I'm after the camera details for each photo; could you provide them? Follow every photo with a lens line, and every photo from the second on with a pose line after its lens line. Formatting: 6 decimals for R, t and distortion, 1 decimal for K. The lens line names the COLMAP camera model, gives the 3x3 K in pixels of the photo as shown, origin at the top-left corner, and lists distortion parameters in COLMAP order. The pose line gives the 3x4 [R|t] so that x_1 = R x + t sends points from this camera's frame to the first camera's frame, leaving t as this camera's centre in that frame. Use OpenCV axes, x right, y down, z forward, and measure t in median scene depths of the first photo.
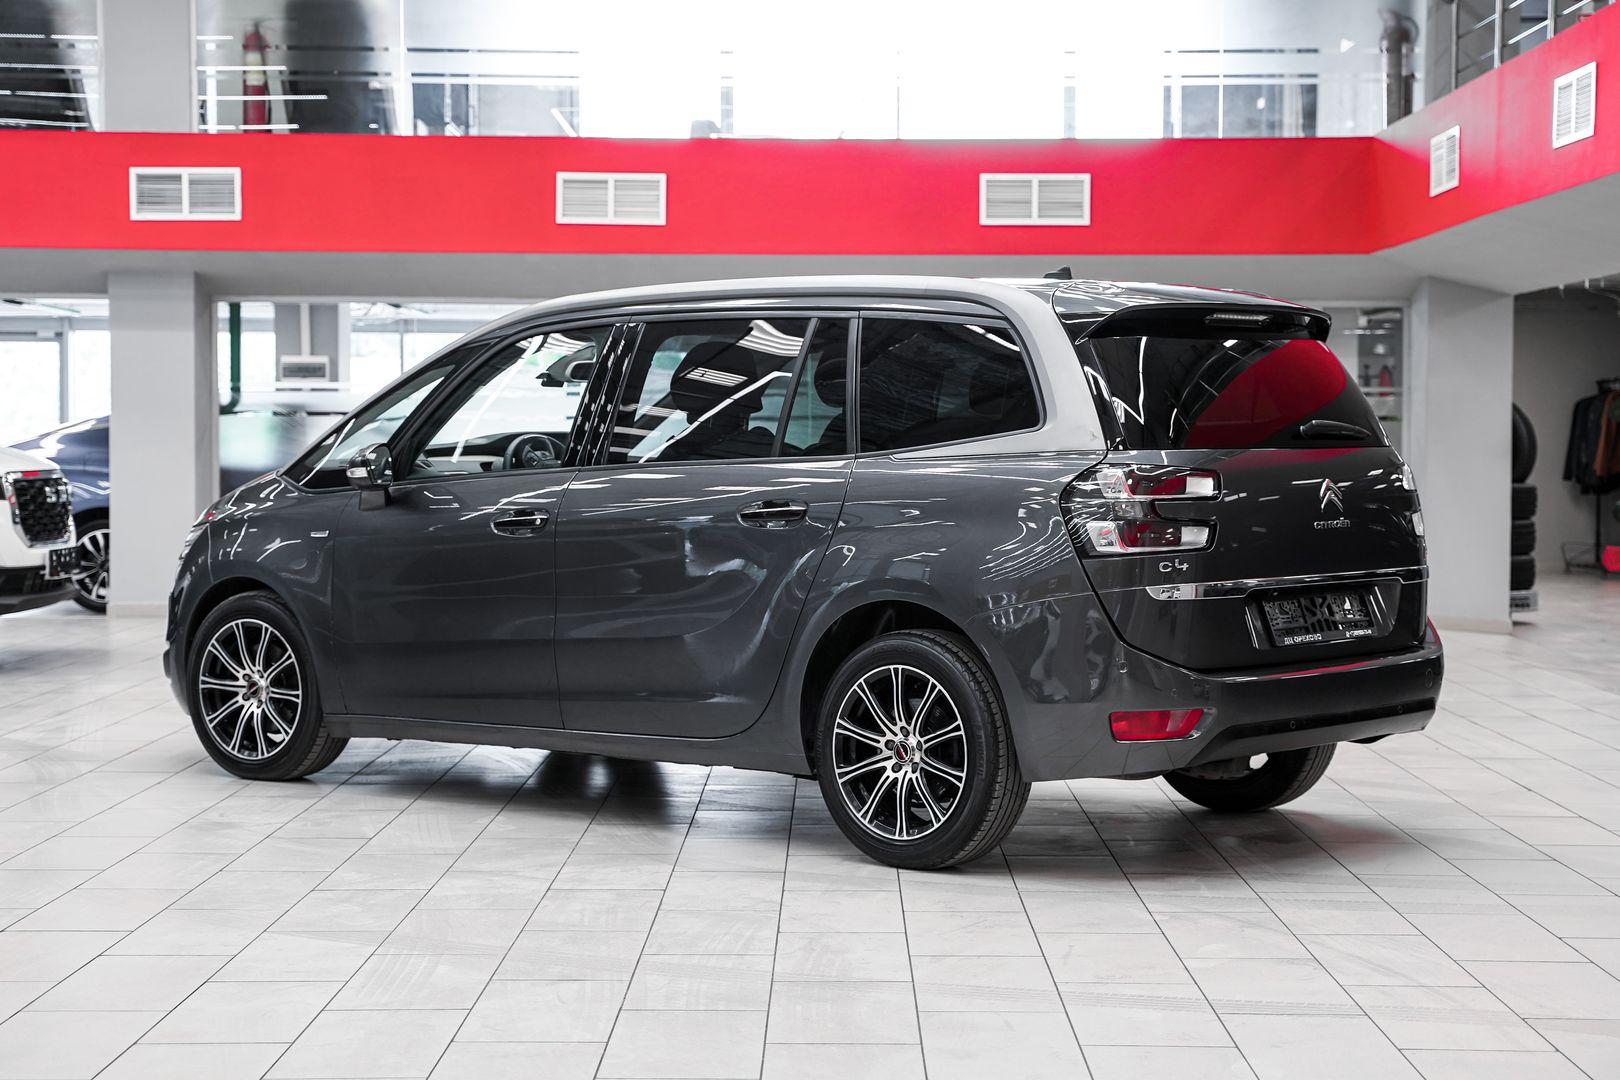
lens RADIAL K [[2607.4, 0, 826.3], [0, 2607.4, 534.0], [0, 0, 1]] dist [0.055379, 0.000000]
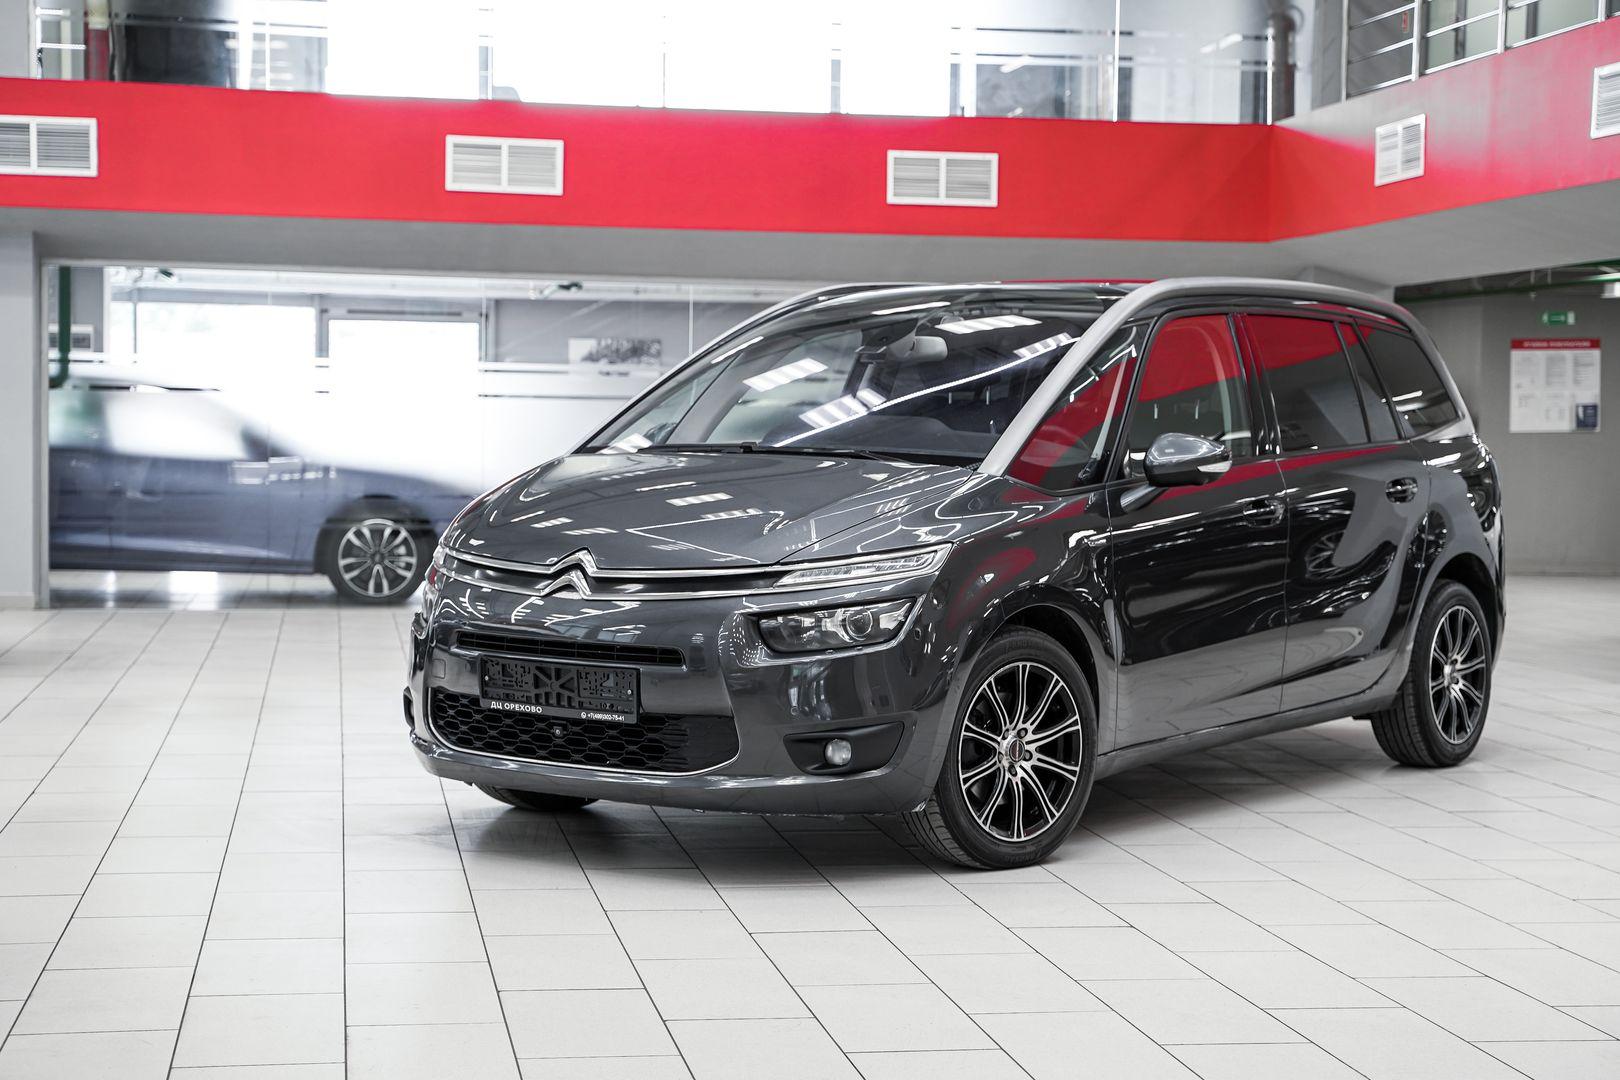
lens RADIAL K [[2692.2, 0, 809.9], [0, 2692.2, 541.2], [0, 0, 1]] dist [0.080081, 0.000000]
pose [[0.982515, 0.002310, 0.186166, -0.154806], [-0.004202, 0.999943, 0.009770, -0.002647], [-0.186133, -0.010382, 0.982470, 0.019908]]
